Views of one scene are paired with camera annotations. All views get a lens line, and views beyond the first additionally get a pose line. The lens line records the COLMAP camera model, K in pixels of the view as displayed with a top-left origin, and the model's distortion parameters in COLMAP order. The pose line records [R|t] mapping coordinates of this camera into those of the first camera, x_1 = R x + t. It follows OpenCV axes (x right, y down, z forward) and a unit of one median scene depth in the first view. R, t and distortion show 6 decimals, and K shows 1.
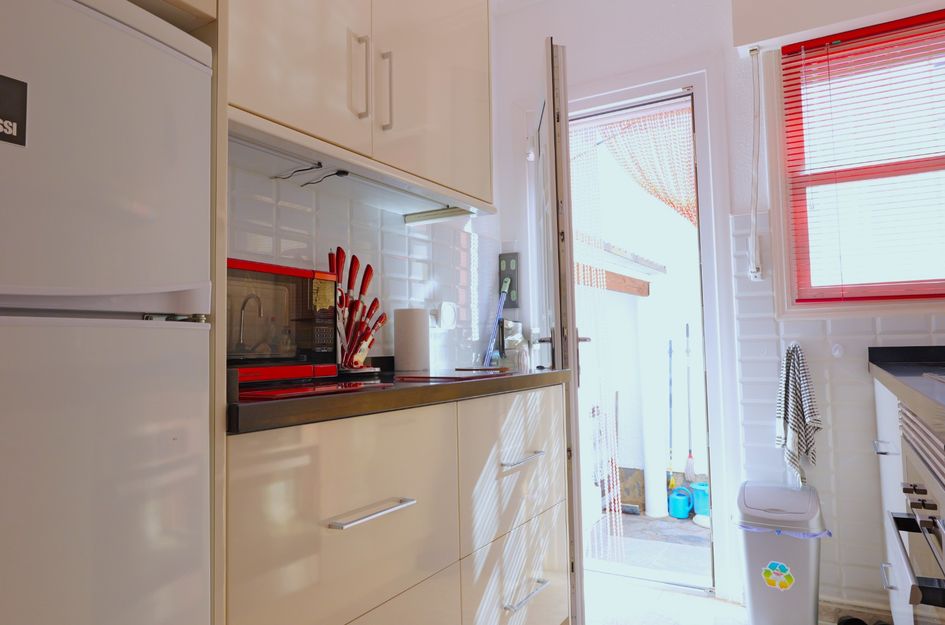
lens RADIAL K [[597.8, 0, 472.5], [0, 597.8, 312.5], [0, 0, 1]] dist [-0.017940, 0.004764]
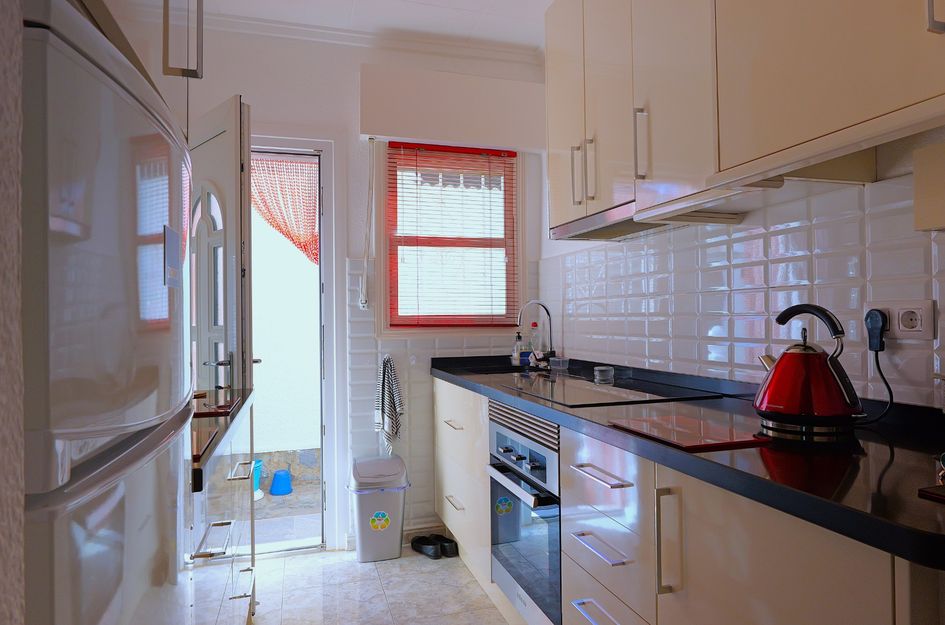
lens RADIAL K [[559.5, 0, 470.2], [0, 559.5, 319.4], [0, 0, 1]] dist [-0.017987, 0.000185]
pose [[0.686971, 0.015712, 0.726515, -0.294426], [-0.041487, 0.998984, 0.017624, -0.066752], [-0.725499, -0.042249, 0.686925, -0.051734]]
